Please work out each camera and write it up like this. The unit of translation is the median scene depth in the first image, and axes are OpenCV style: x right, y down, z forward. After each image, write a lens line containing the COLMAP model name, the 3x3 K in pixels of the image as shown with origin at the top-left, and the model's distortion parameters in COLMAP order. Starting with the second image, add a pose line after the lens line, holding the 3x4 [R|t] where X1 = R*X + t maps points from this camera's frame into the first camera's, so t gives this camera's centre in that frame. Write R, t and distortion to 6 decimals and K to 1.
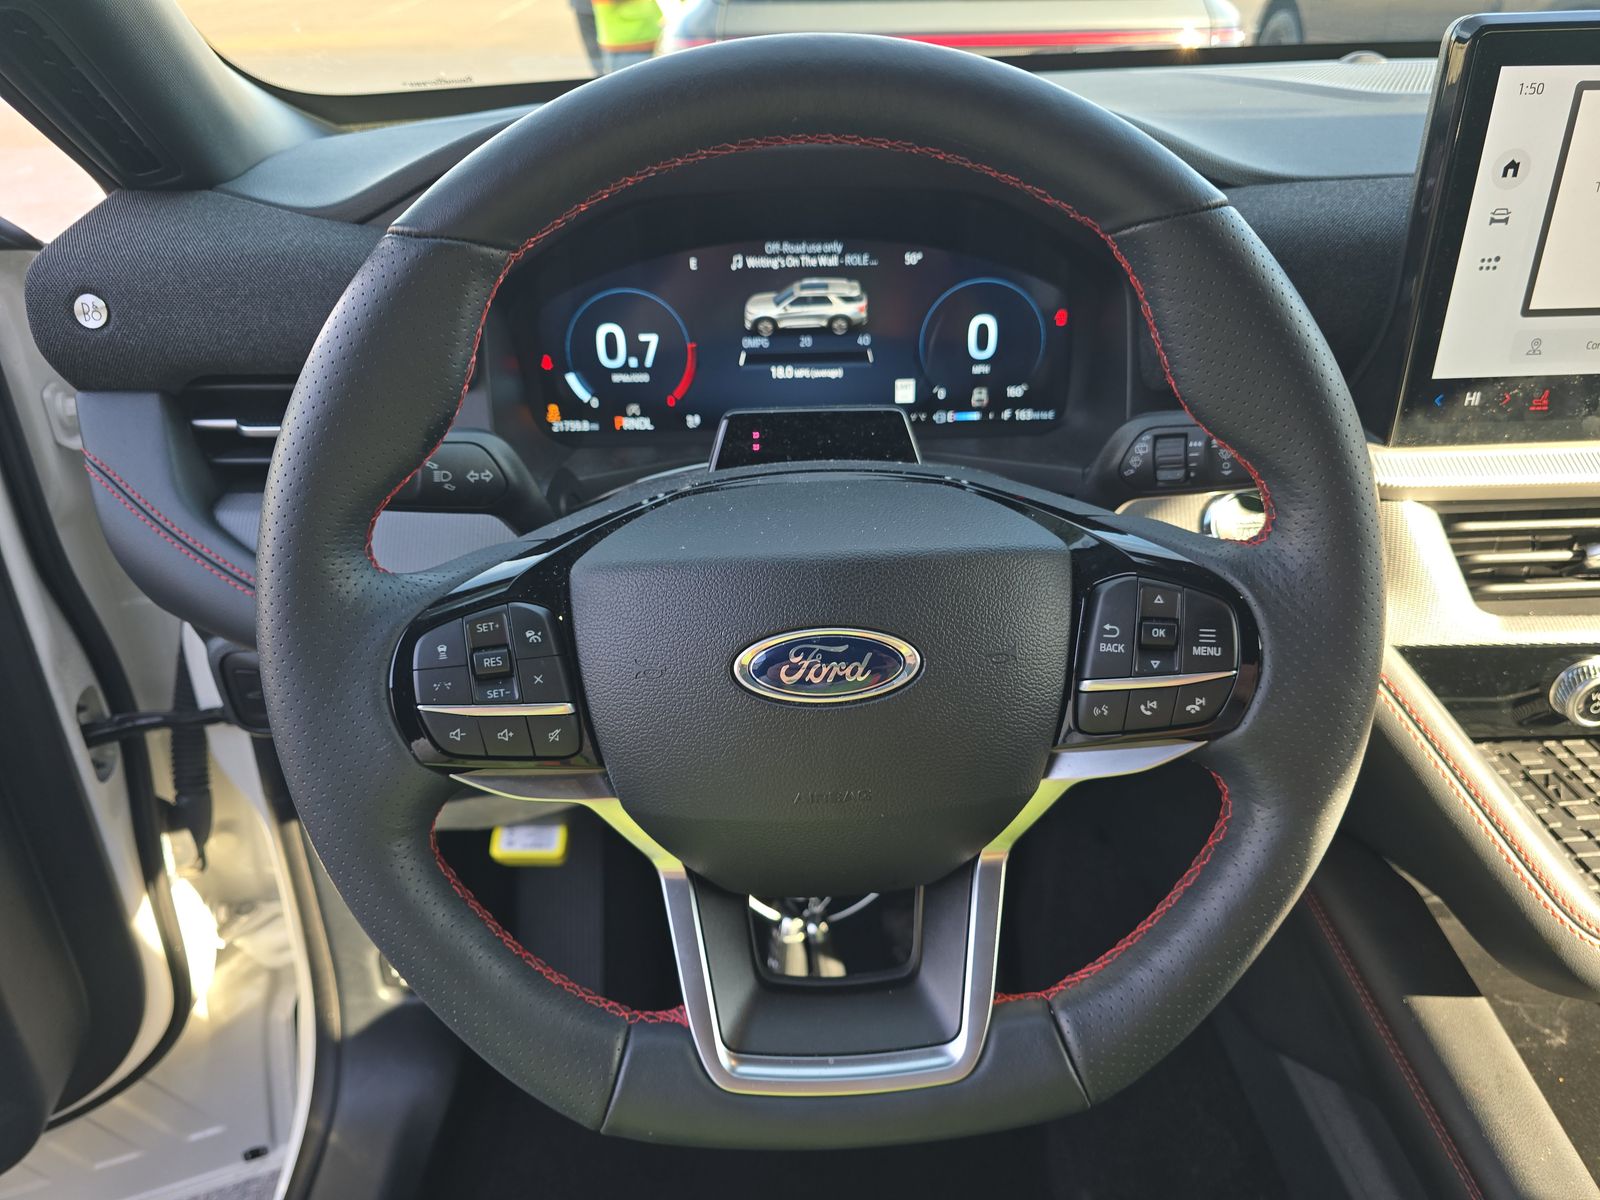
lens RADIAL K [[1081.9, 0, 802.3], [0, 1081.9, 600.4], [0, 0, 1]] dist [0.004706, -0.004160]
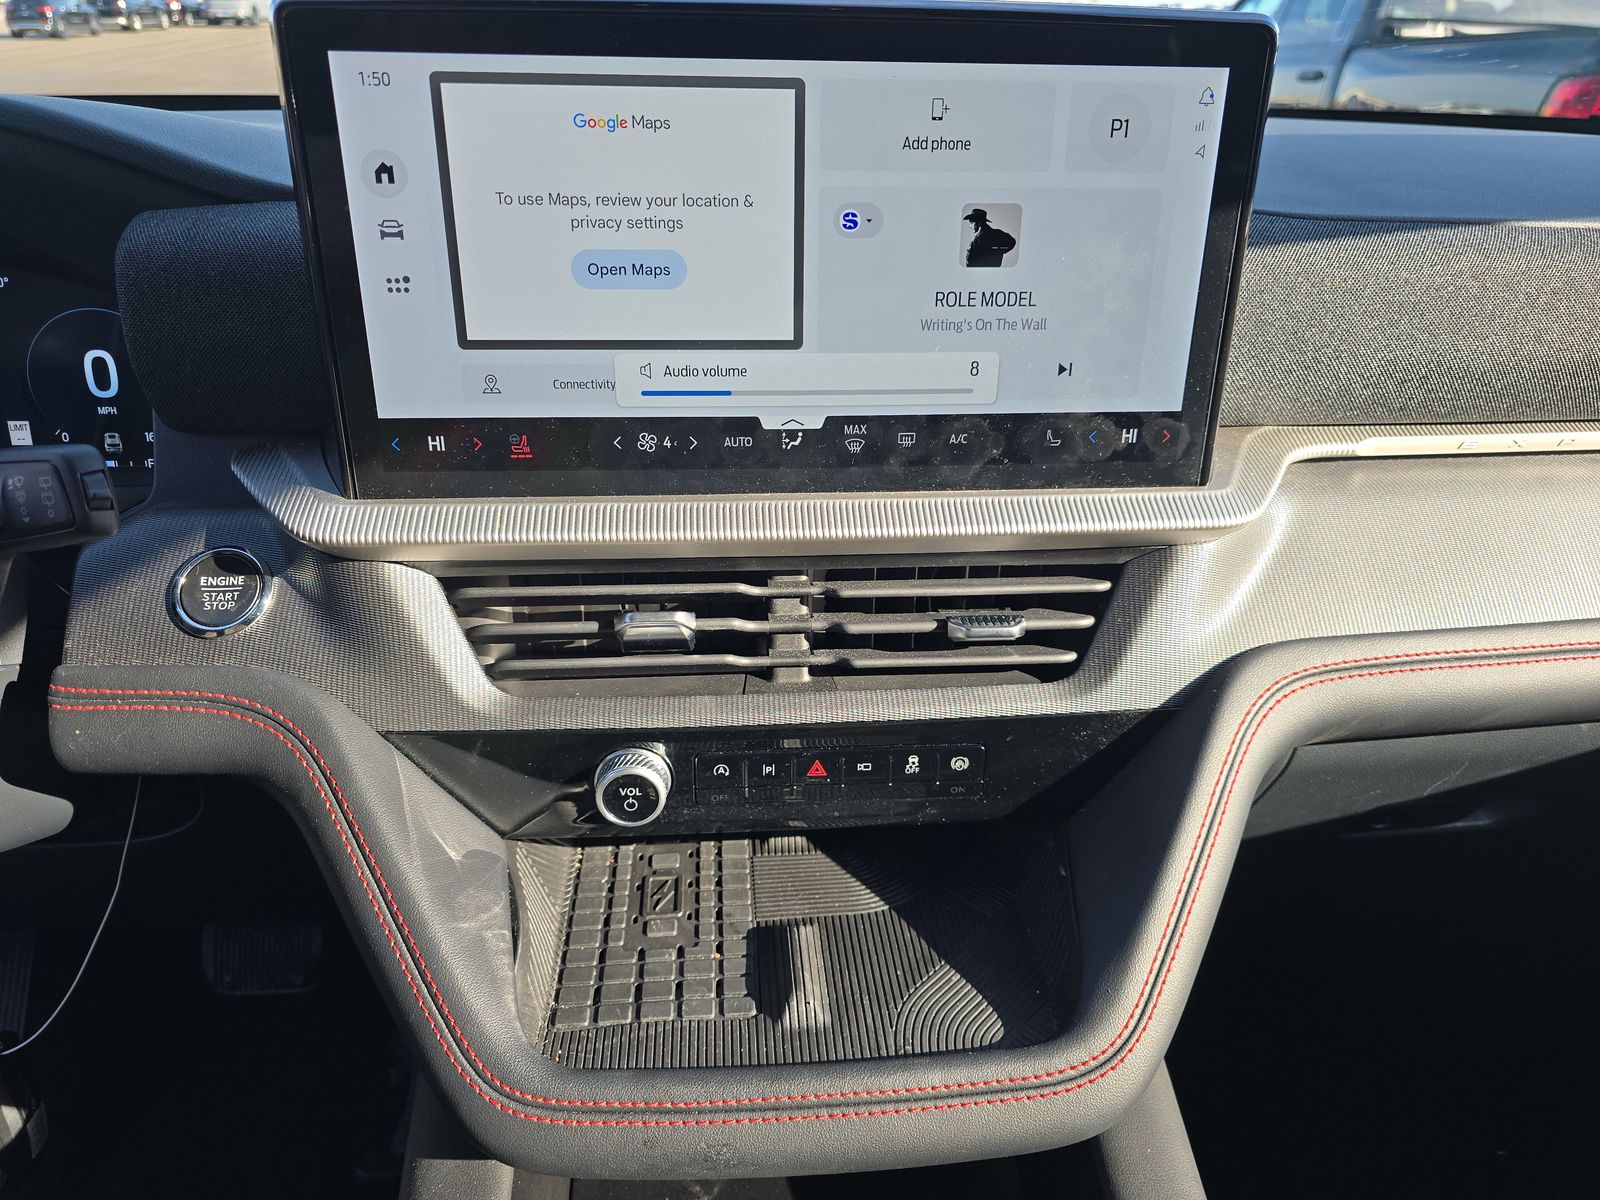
lens RADIAL K [[1081.9, 0, 796.7], [0, 1081.9, 601.5], [0, 0, 1]] dist [0.004706, -0.004160]
pose [[0.998548, 0.004856, 0.053645, 0.872228], [-0.001673, 0.998244, -0.059216, -0.012588], [-0.053839, 0.059041, 0.996803, 0.145473]]
